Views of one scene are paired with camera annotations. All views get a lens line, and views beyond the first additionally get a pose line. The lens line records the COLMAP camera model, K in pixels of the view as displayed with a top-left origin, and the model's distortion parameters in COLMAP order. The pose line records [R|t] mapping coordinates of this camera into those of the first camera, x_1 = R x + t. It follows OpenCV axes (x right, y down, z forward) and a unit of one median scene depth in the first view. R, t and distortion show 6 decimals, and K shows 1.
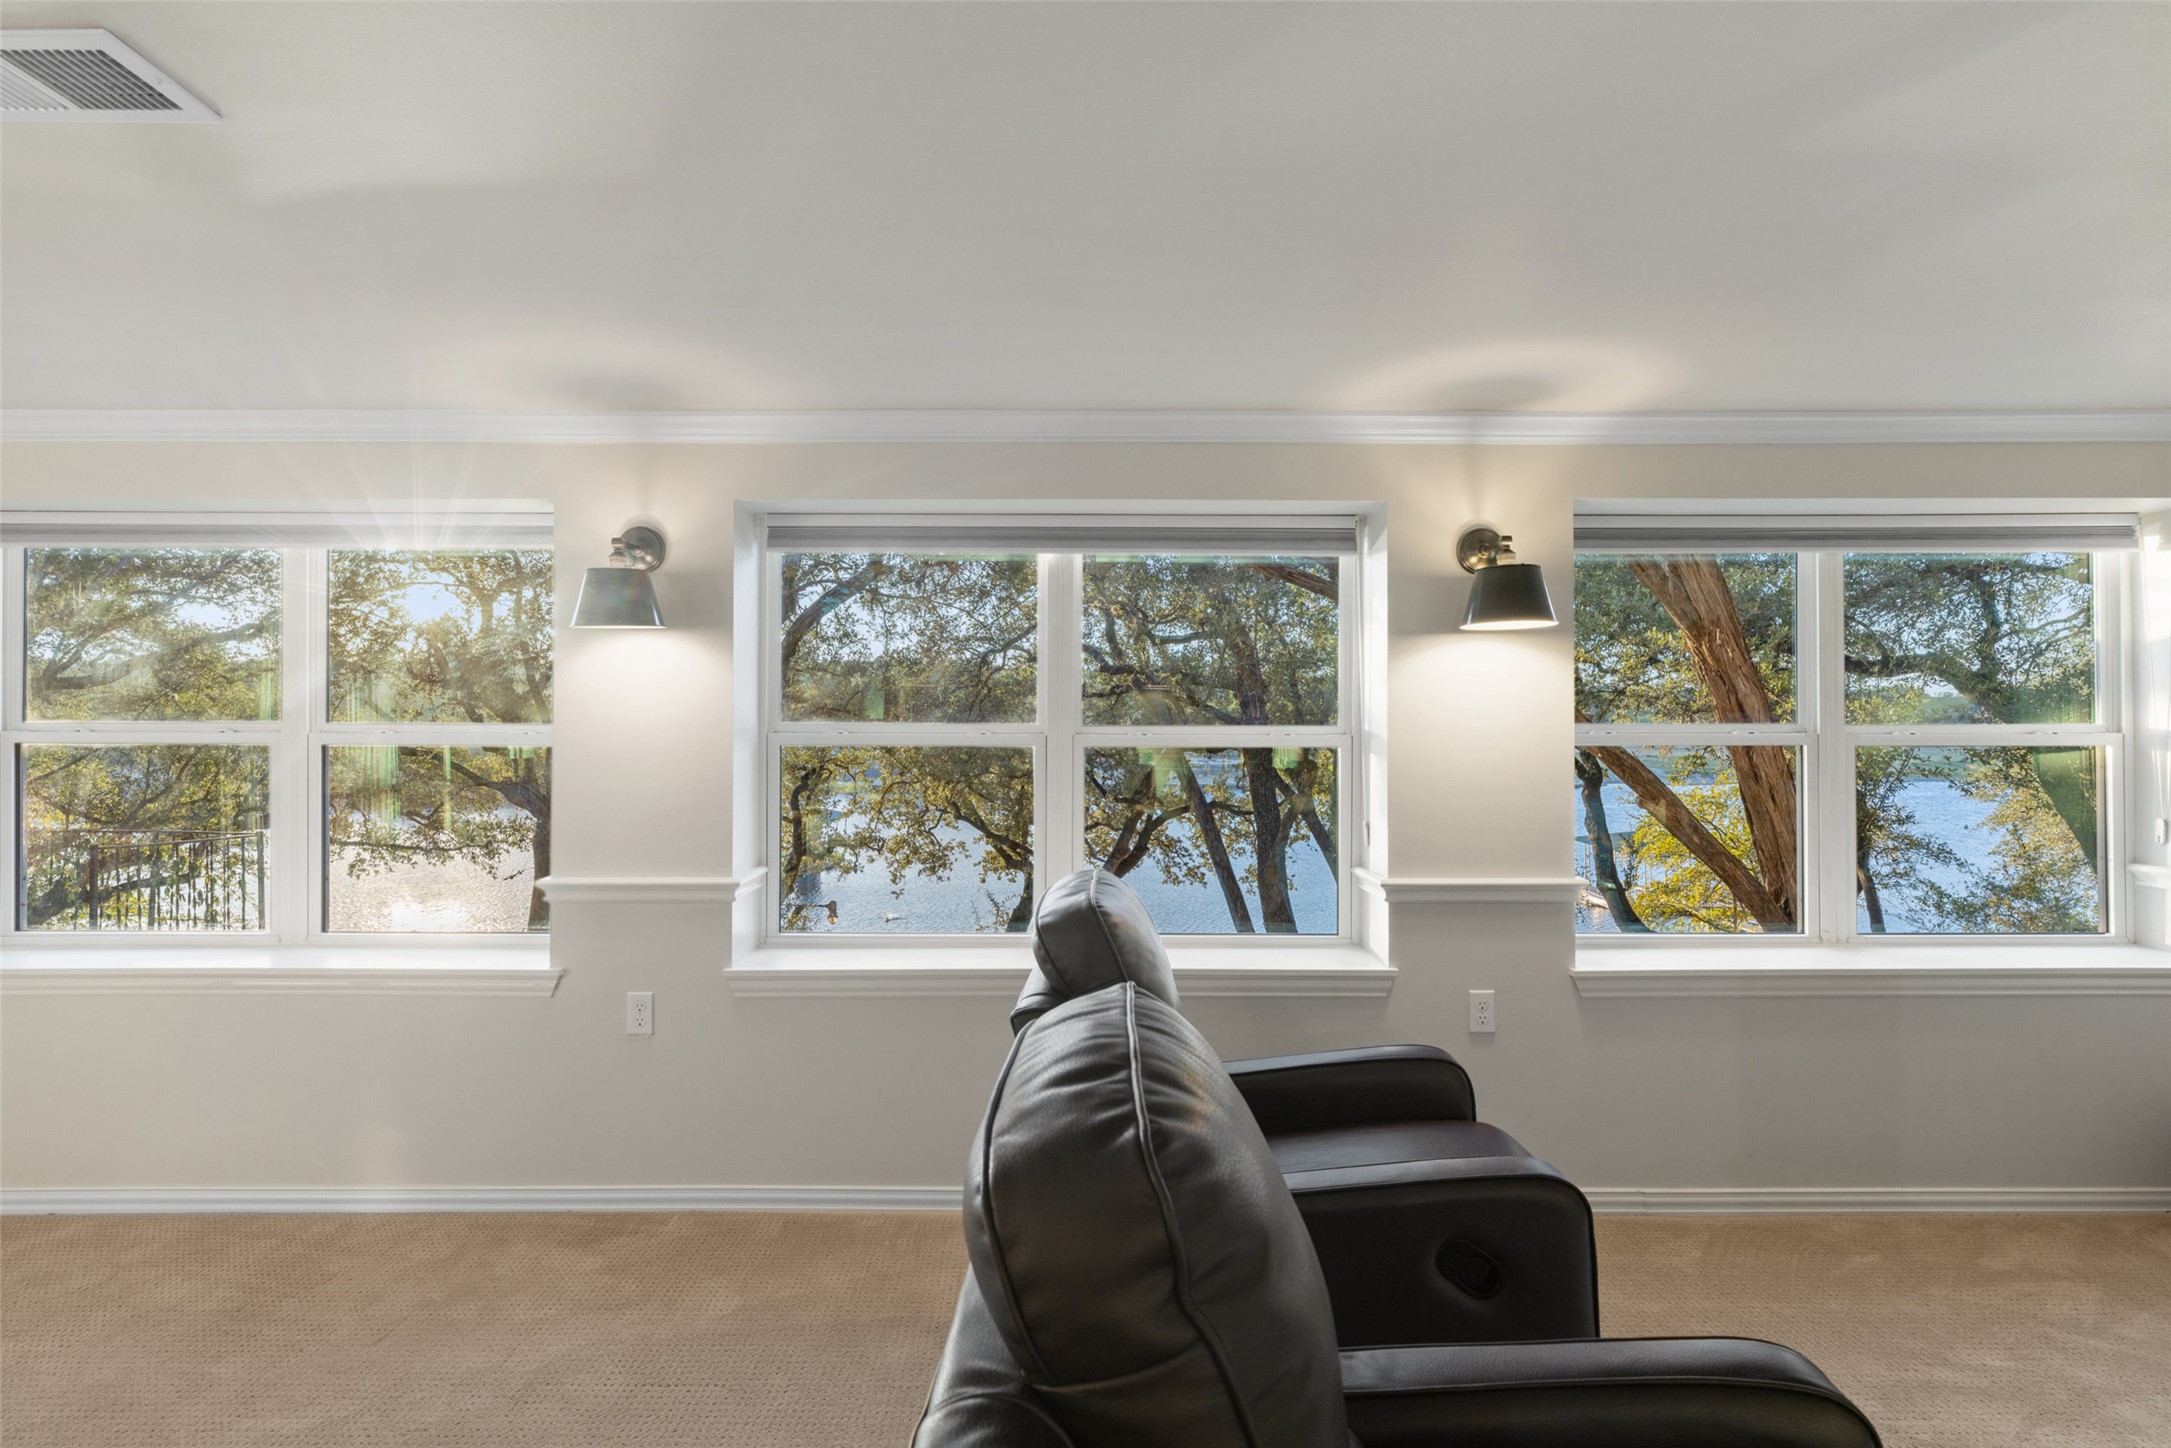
lens RADIAL K [[1092.0, 0, 1078.6], [0, 1092.0, 726.7], [0, 0, 1]] dist [0.001683, 0.000394]
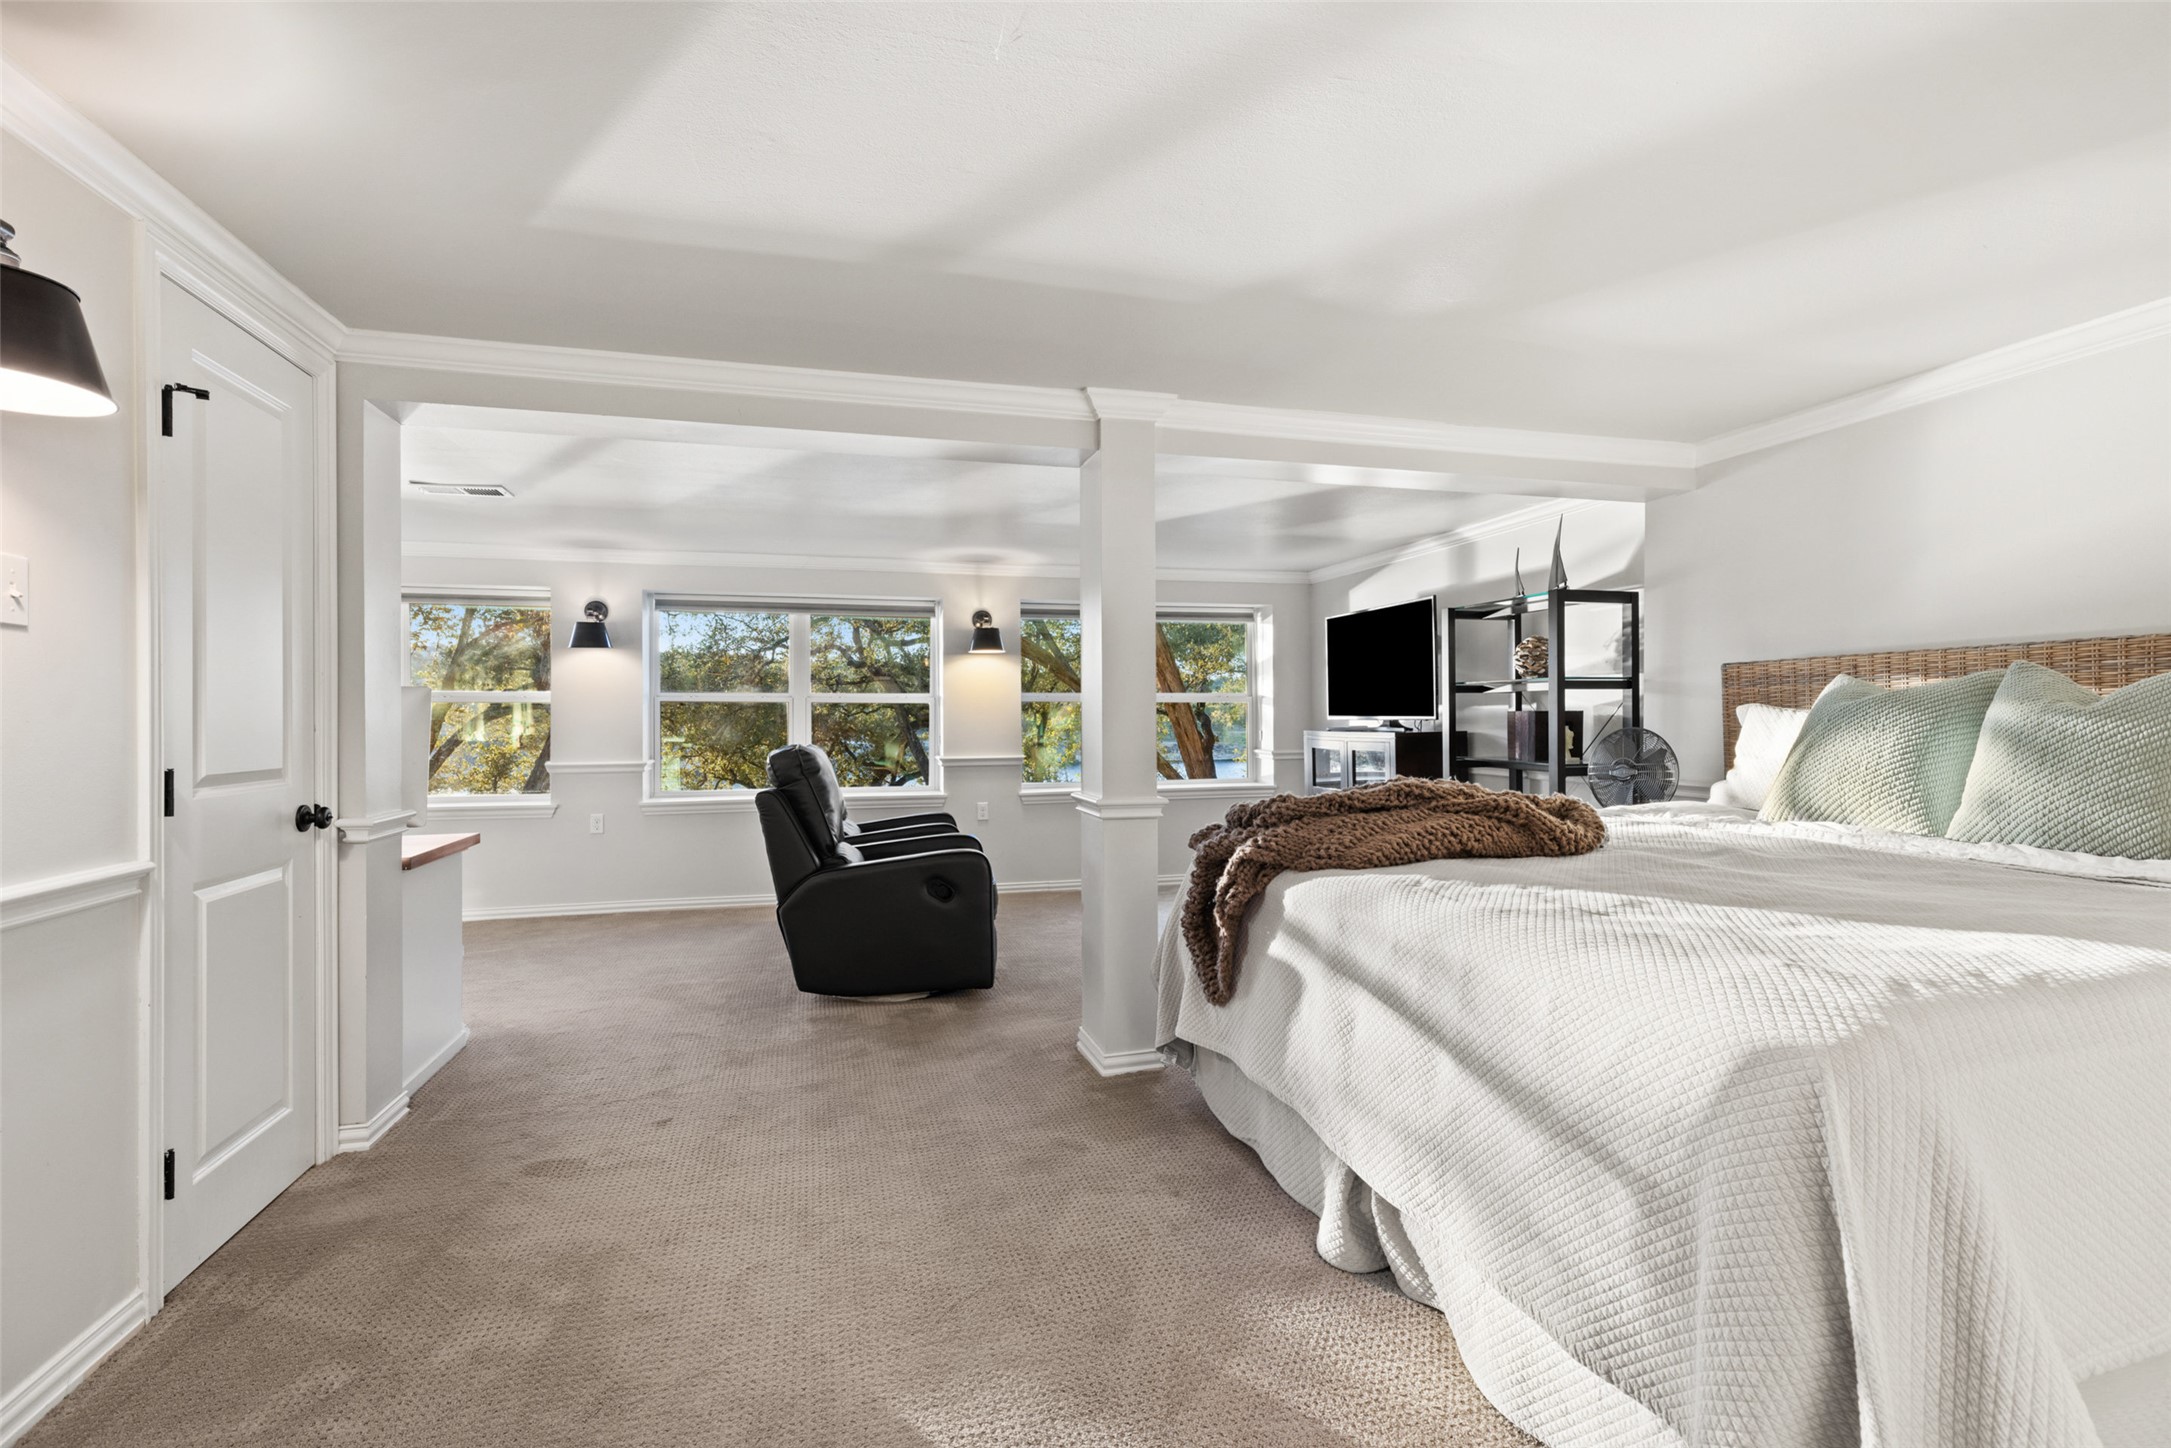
lens RADIAL K [[949.8, 0, 1104.9], [0, 949.8, 707.8], [0, 0, 1]] dist [0.002700, 0.000034]
pose [[0.964443, -0.003386, 0.264270, 0.074051], [0.004600, 0.999982, -0.003974, 0.040436], [-0.264252, 0.005048, 0.964440, -1.067613]]
